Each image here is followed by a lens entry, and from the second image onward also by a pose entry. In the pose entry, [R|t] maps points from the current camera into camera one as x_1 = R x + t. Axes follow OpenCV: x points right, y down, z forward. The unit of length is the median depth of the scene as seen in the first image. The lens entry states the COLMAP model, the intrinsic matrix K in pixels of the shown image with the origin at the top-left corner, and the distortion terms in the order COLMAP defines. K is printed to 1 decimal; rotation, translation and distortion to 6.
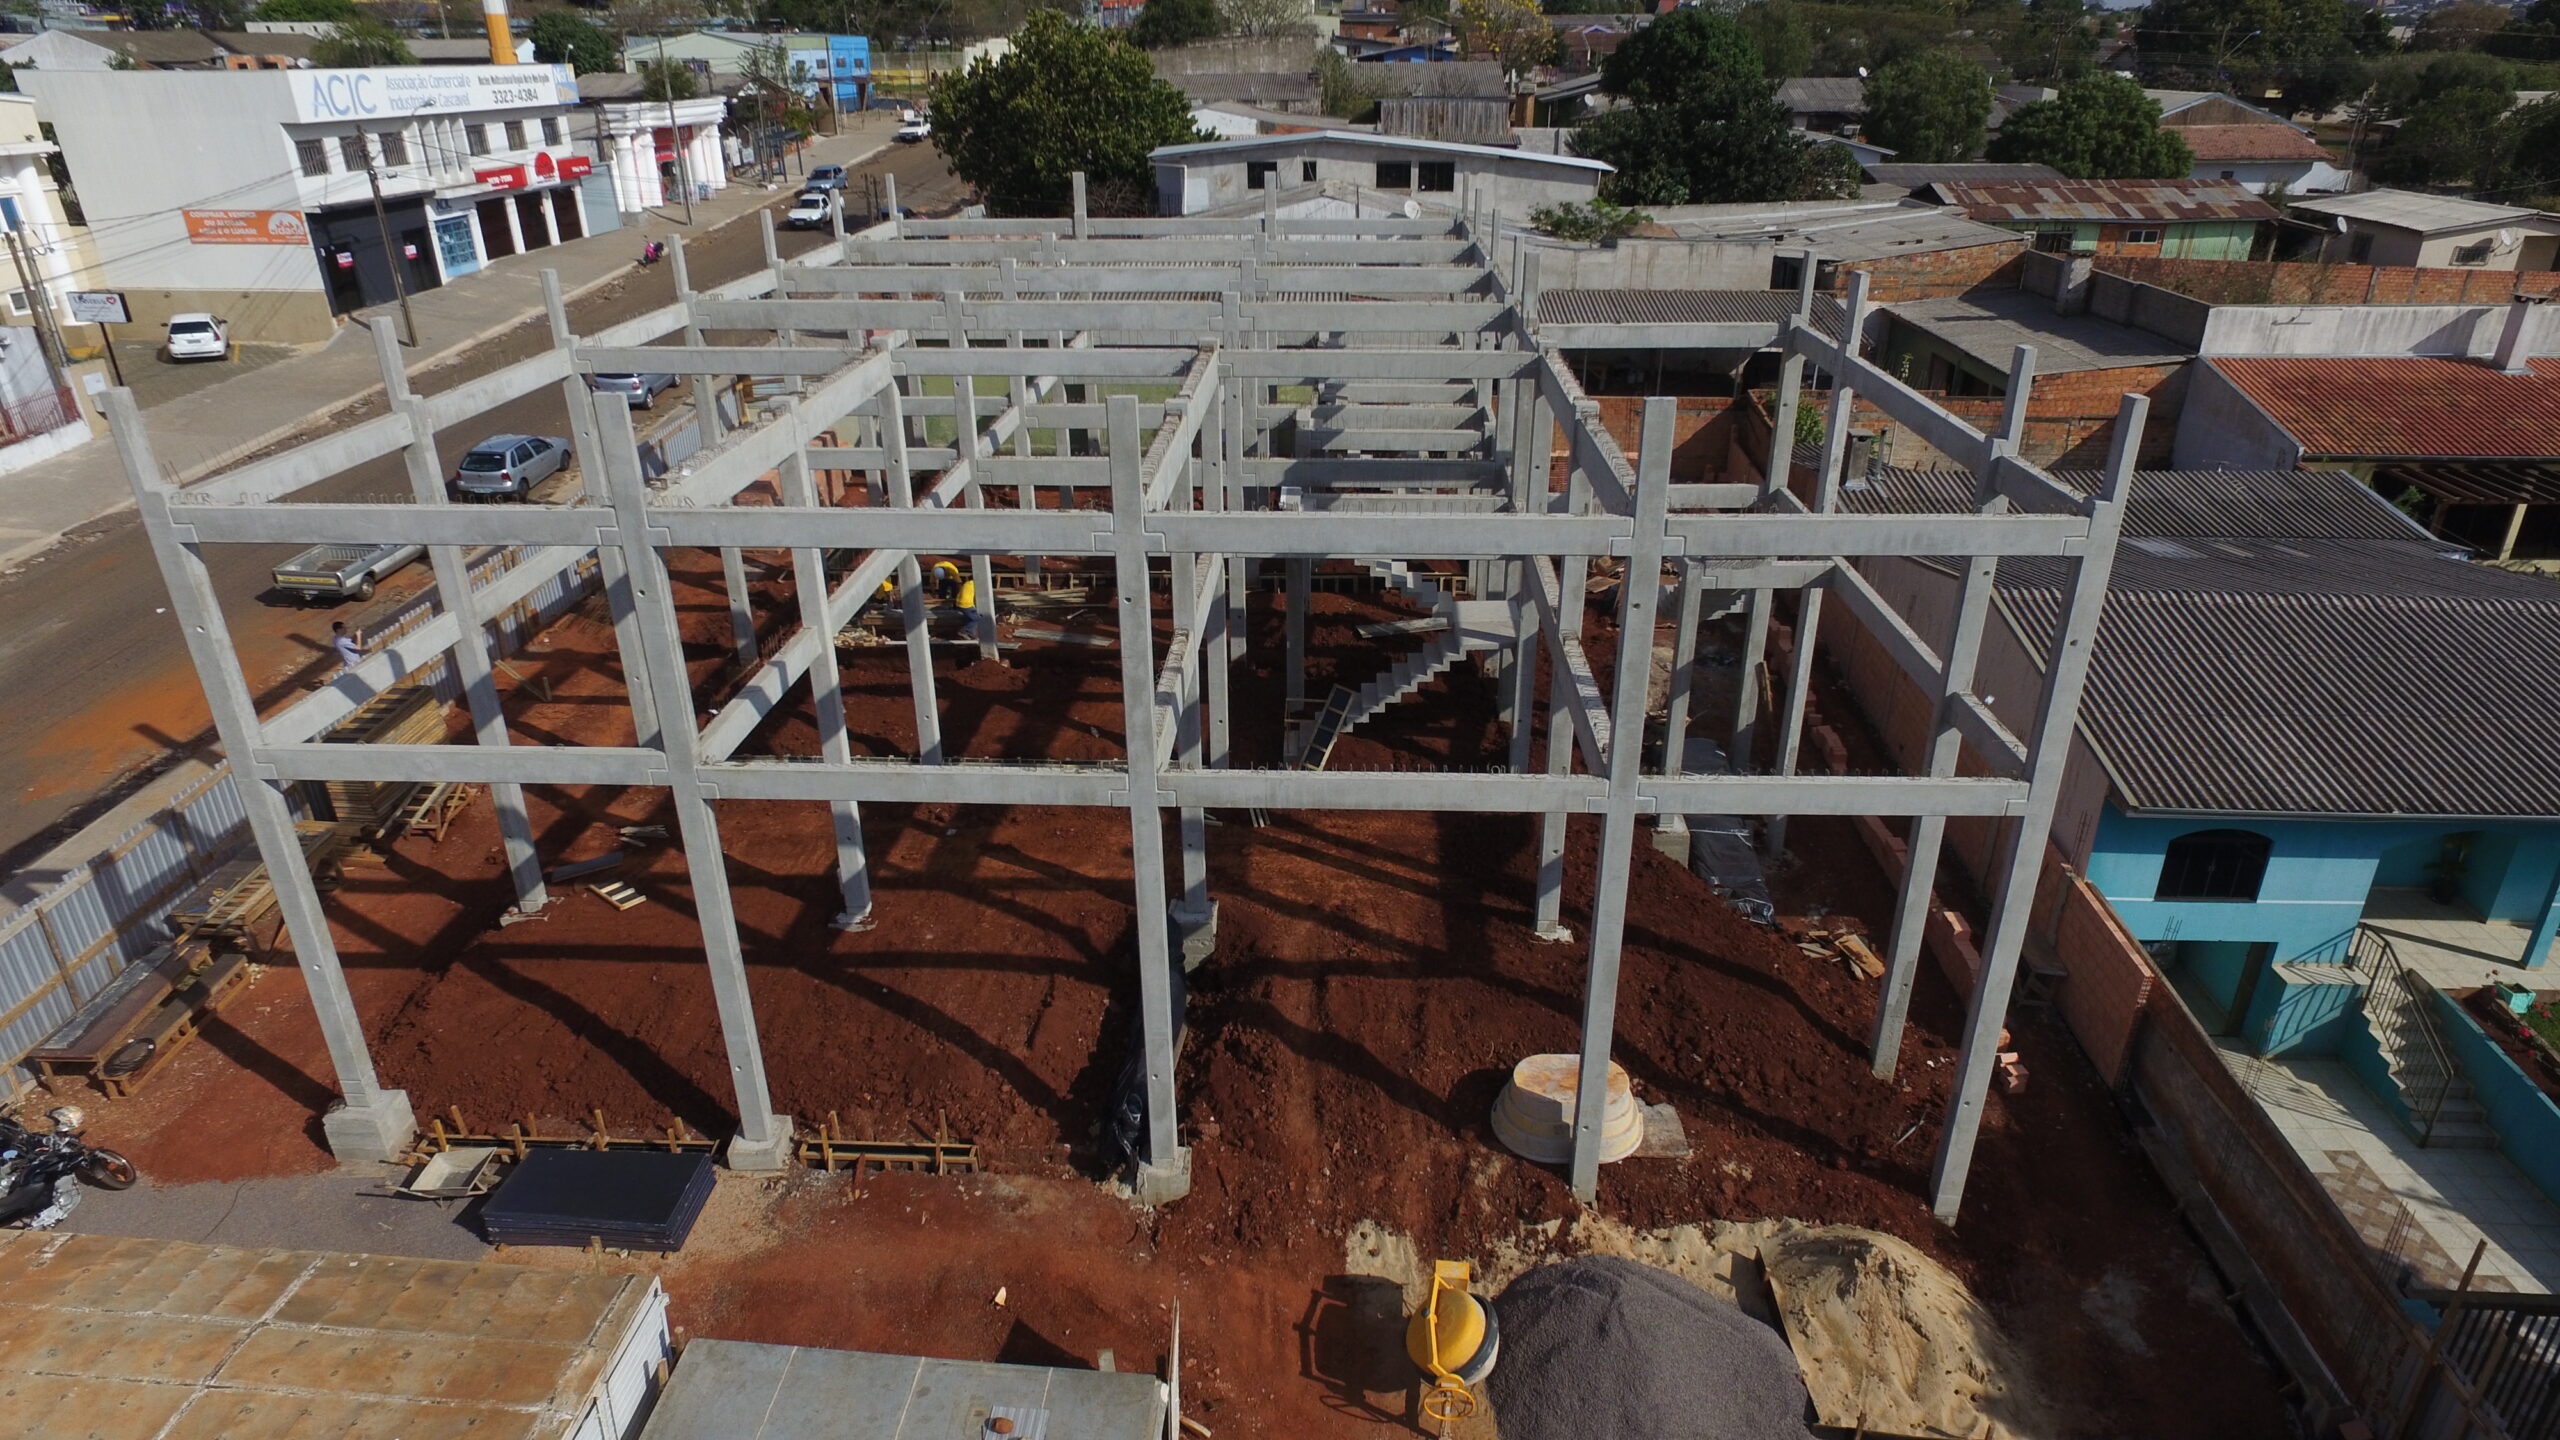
lens RADIAL K [[1469.7, 0, 1289.7], [0, 1469.7, 722.2], [0, 0, 1]] dist [-0.013259, 0.012073]
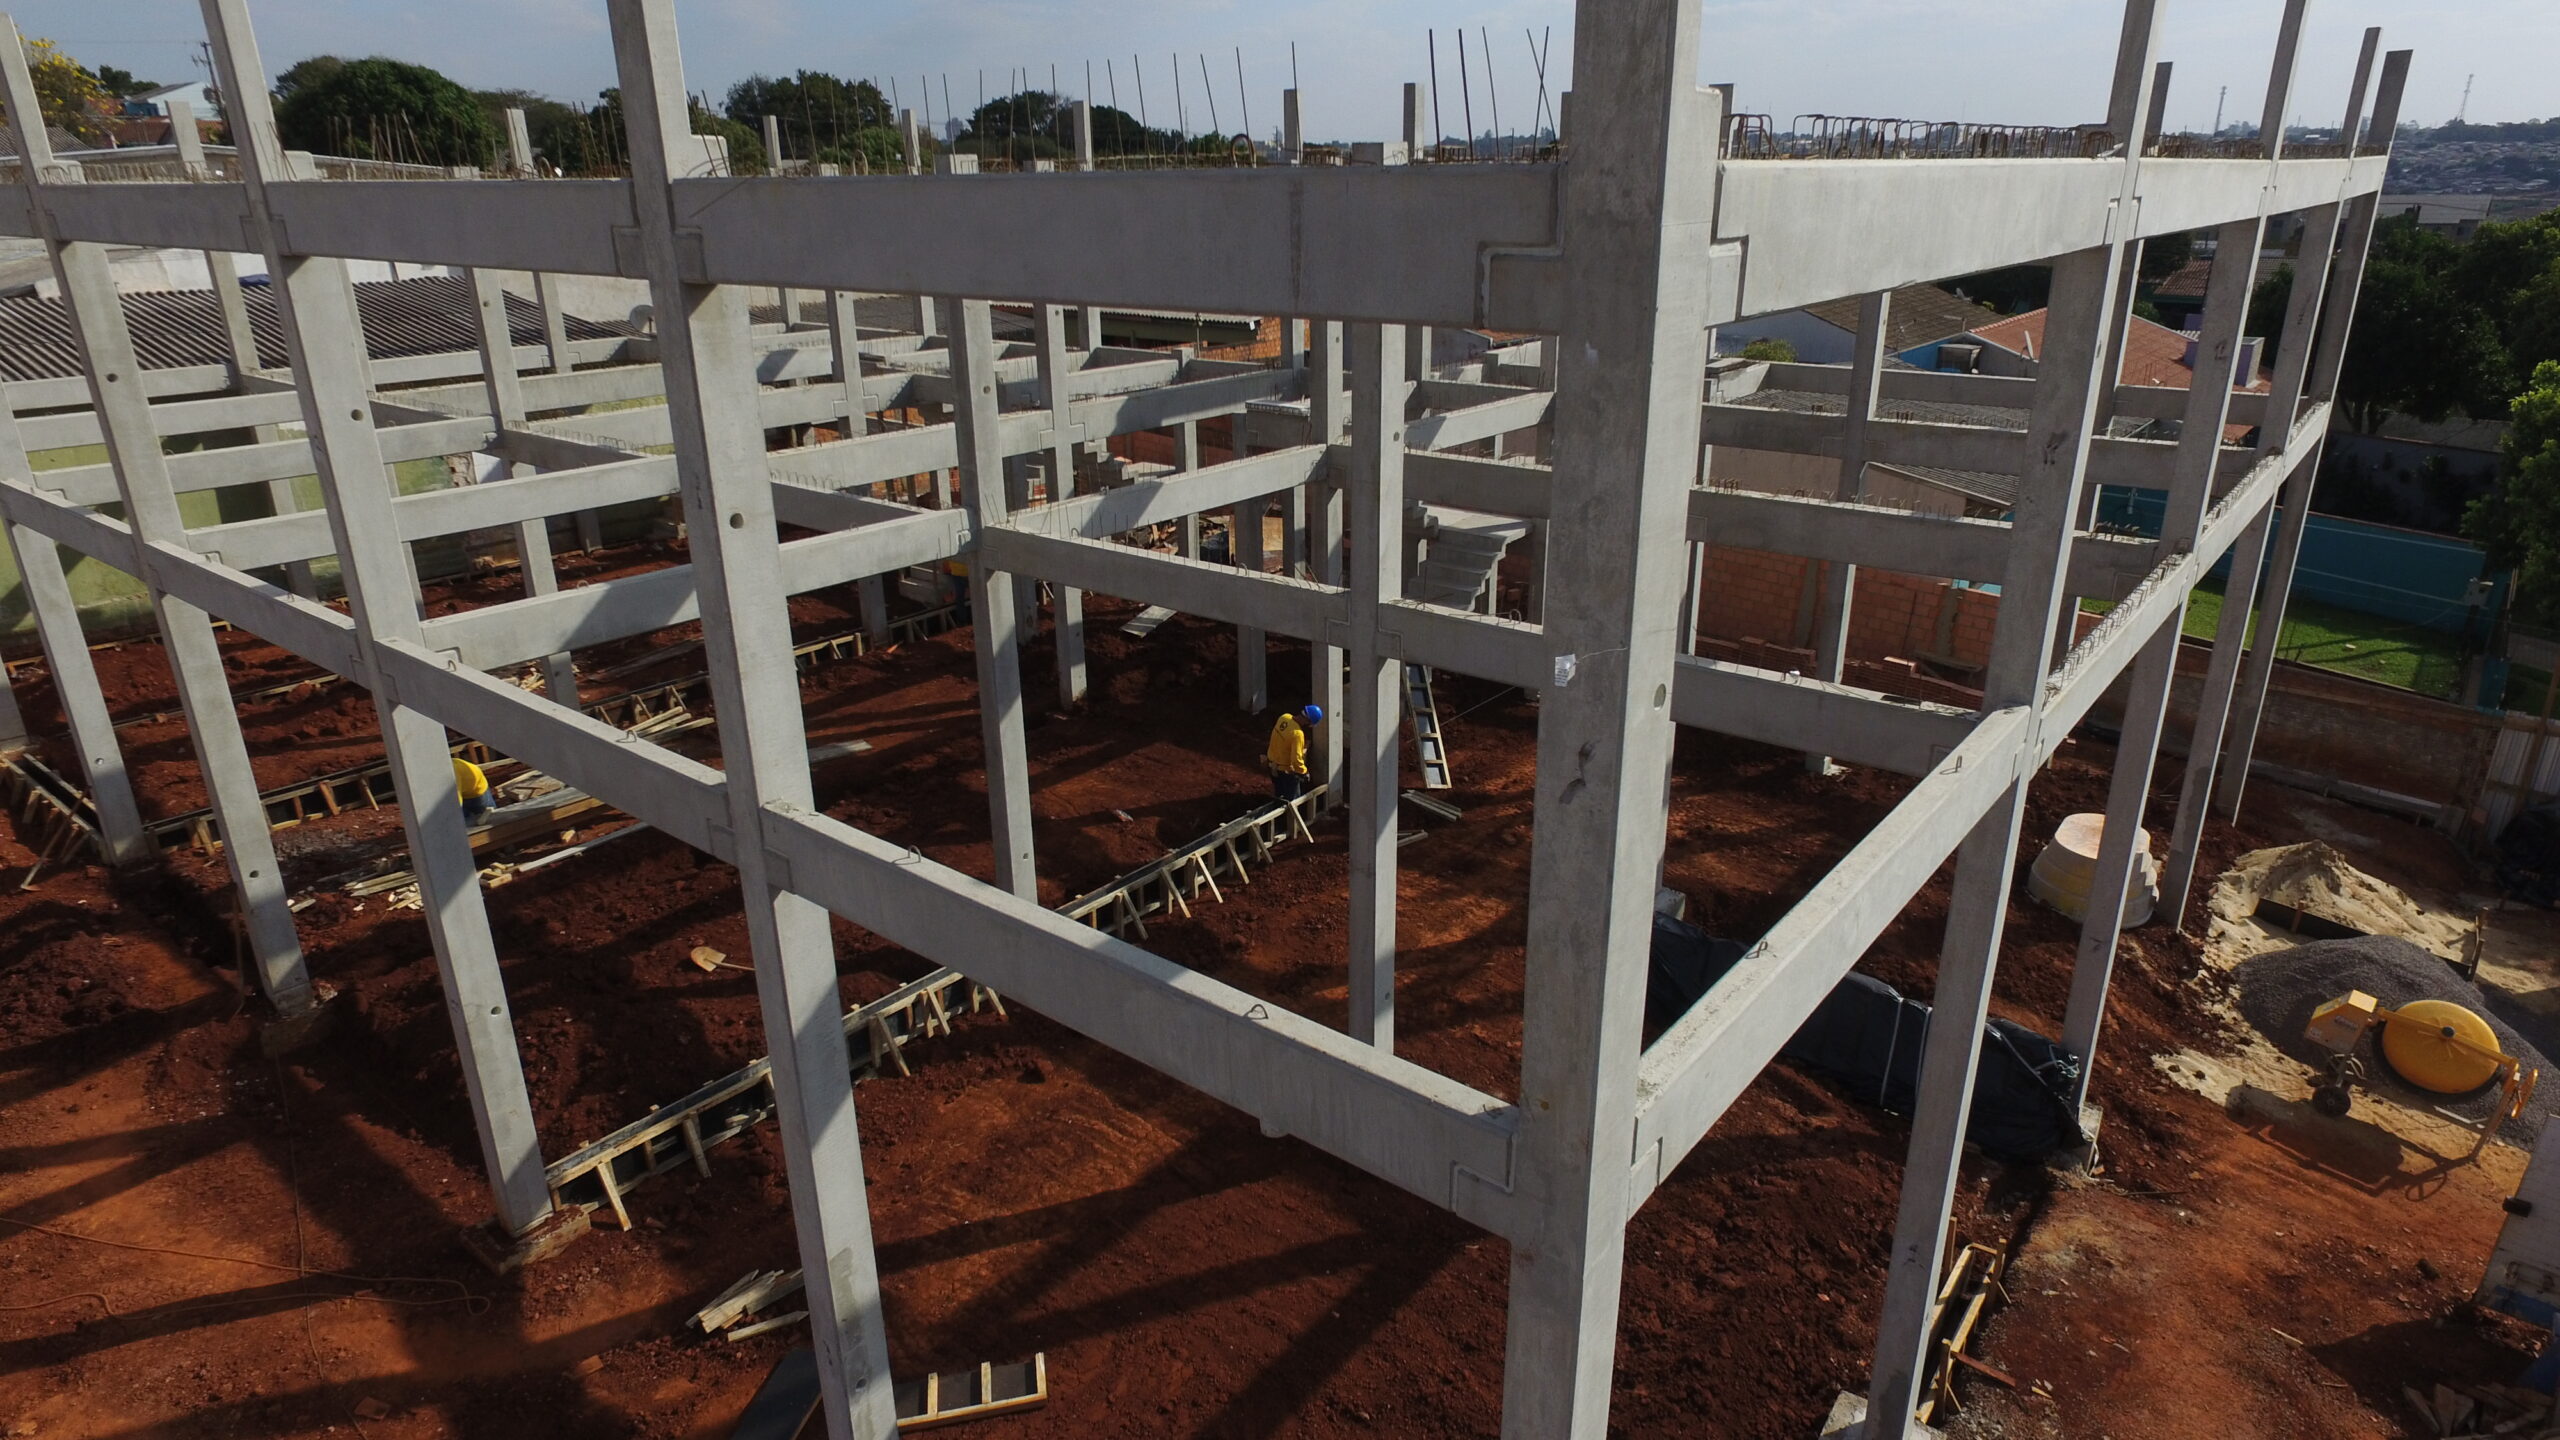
lens RADIAL K [[1469.7, 0, 1284.1], [0, 1469.7, 716.2], [0, 0, 1]] dist [-0.013259, 0.012073]
pose [[0.596164, -0.279292, 0.752718, -0.248089], [0.341312, 0.936769, 0.077258, -0.026910], [-0.726701, 0.210853, 0.653794, 0.224443]]
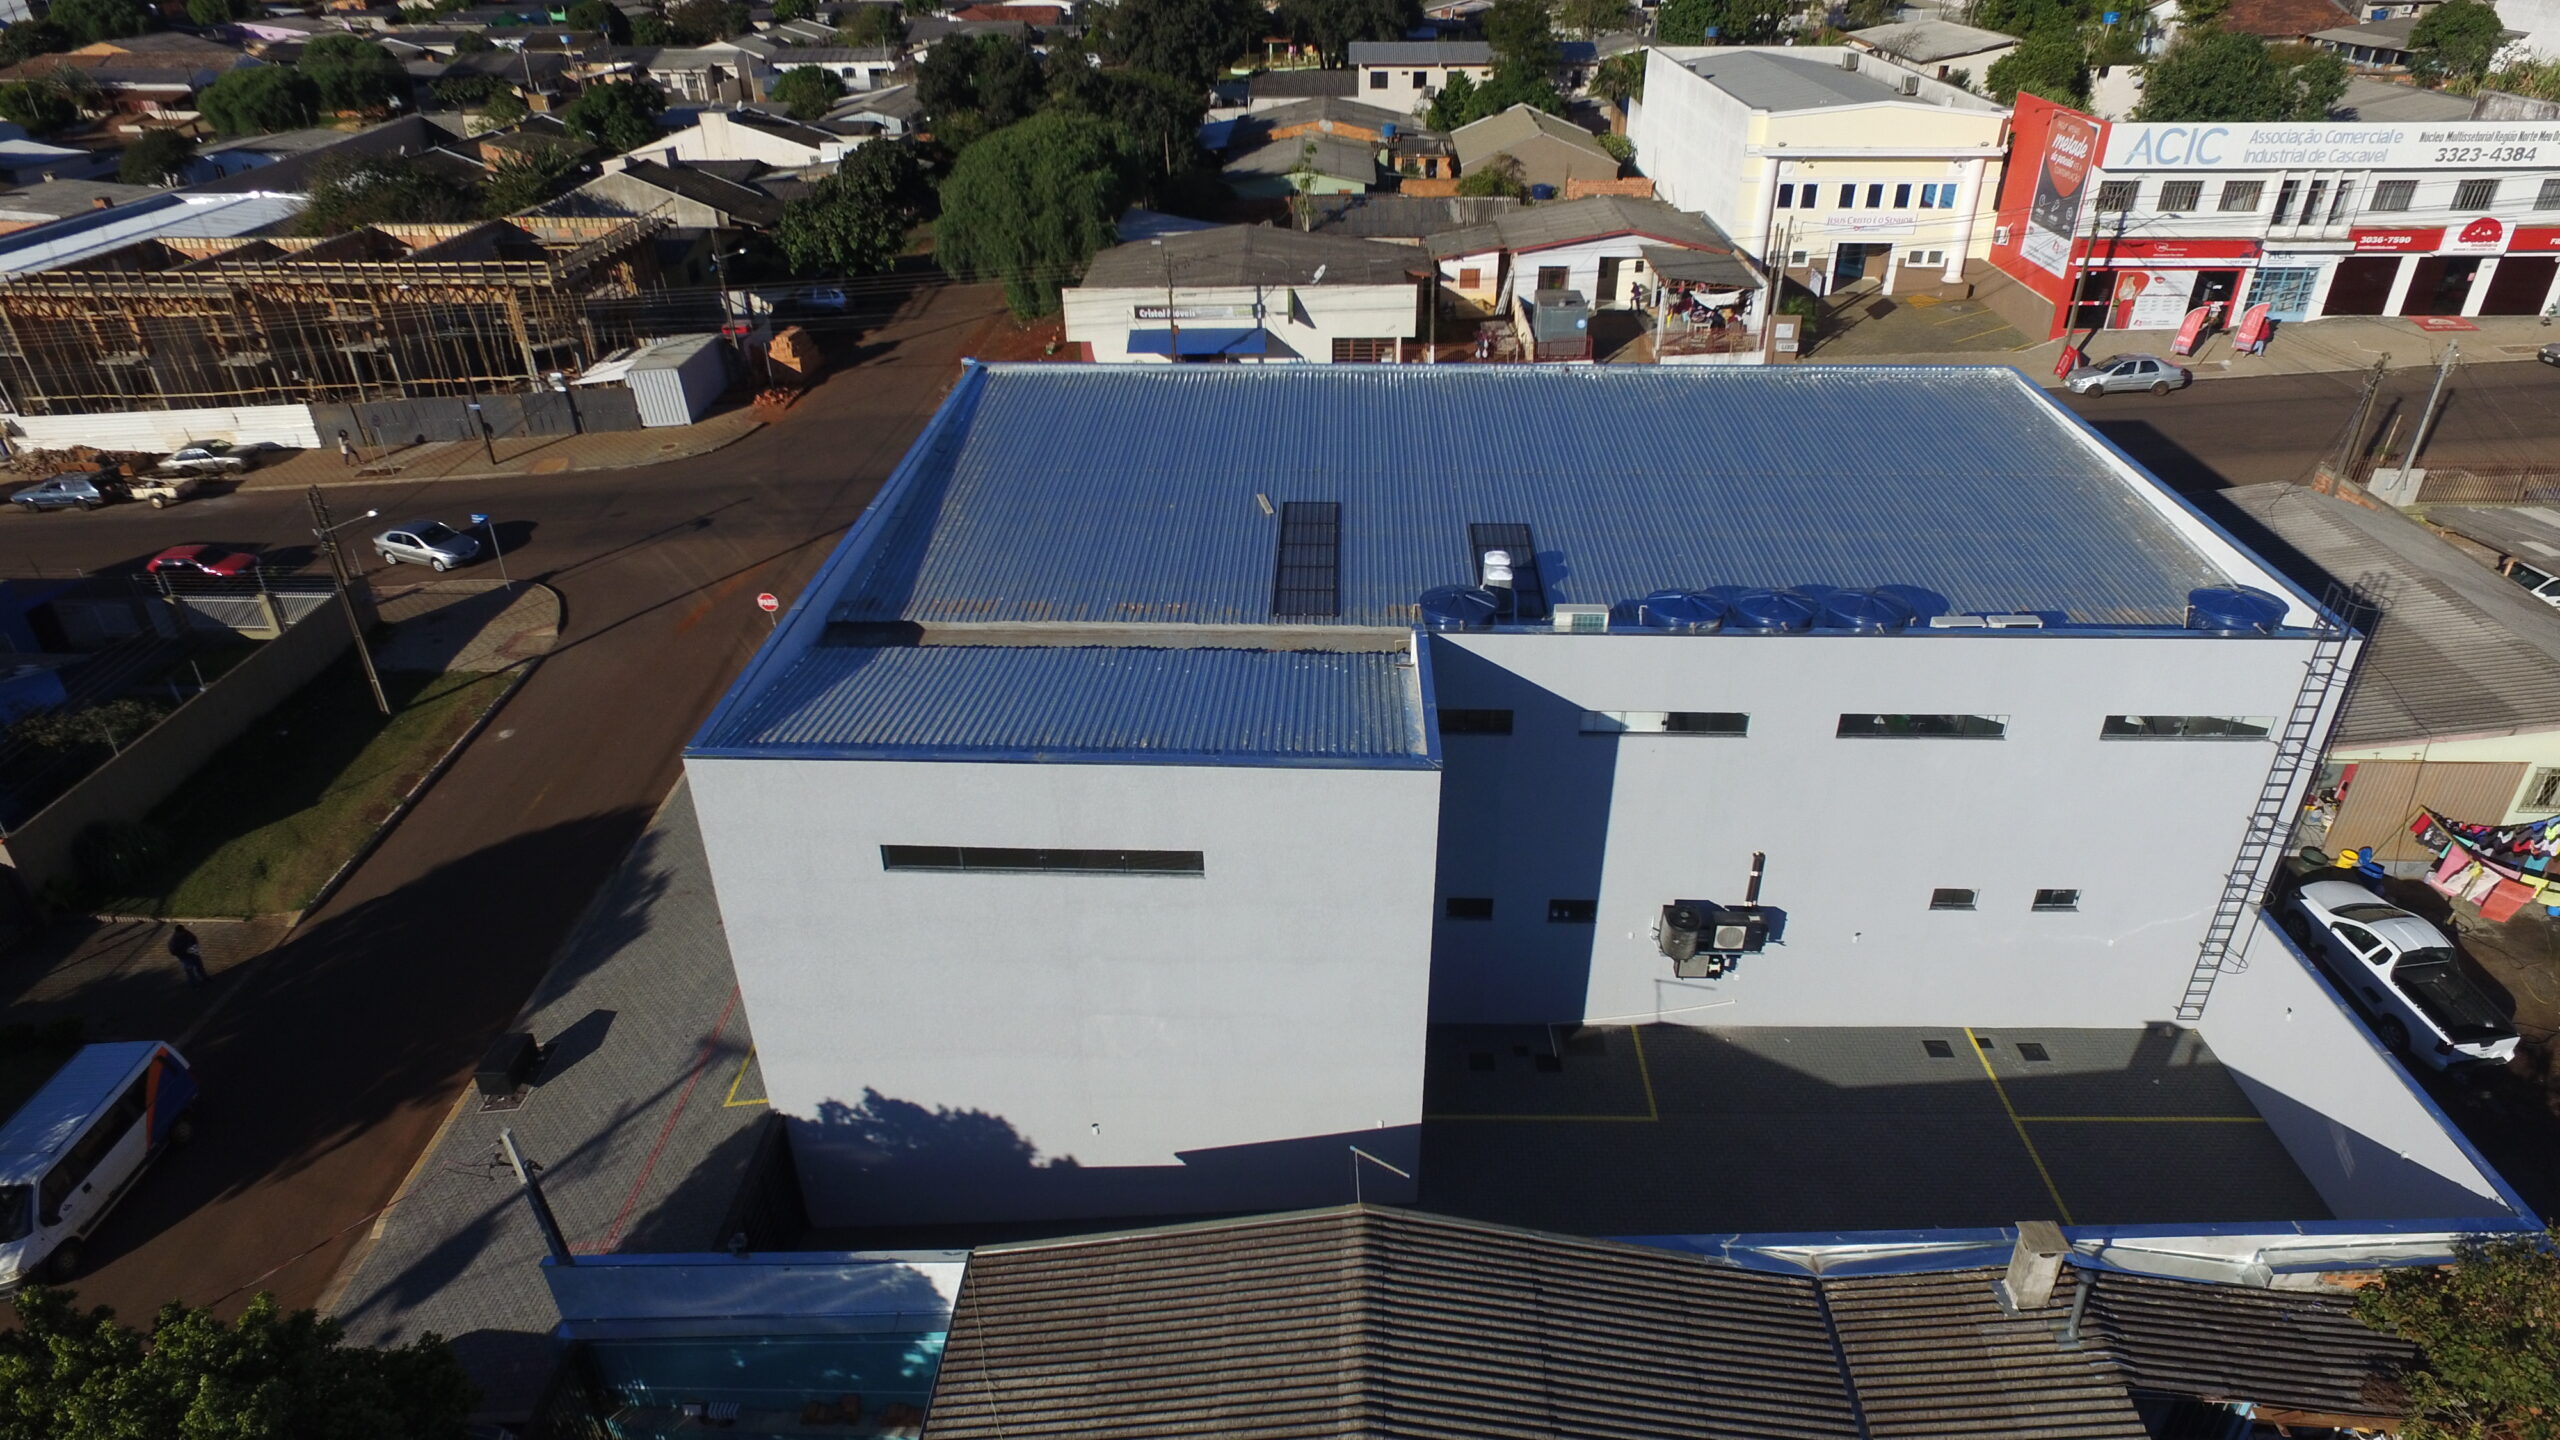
lens RADIAL K [[1469.7, 0, 1284.6], [0, 1469.7, 706.8], [0, 0, 1]] dist [-0.013259, 0.012073]
pose [[0.020655, 0.498236, -0.866795, 0.429453], [-0.415133, 0.792983, 0.445917, -0.271328], [0.909526, 0.350625, 0.223213, 0.265876]]
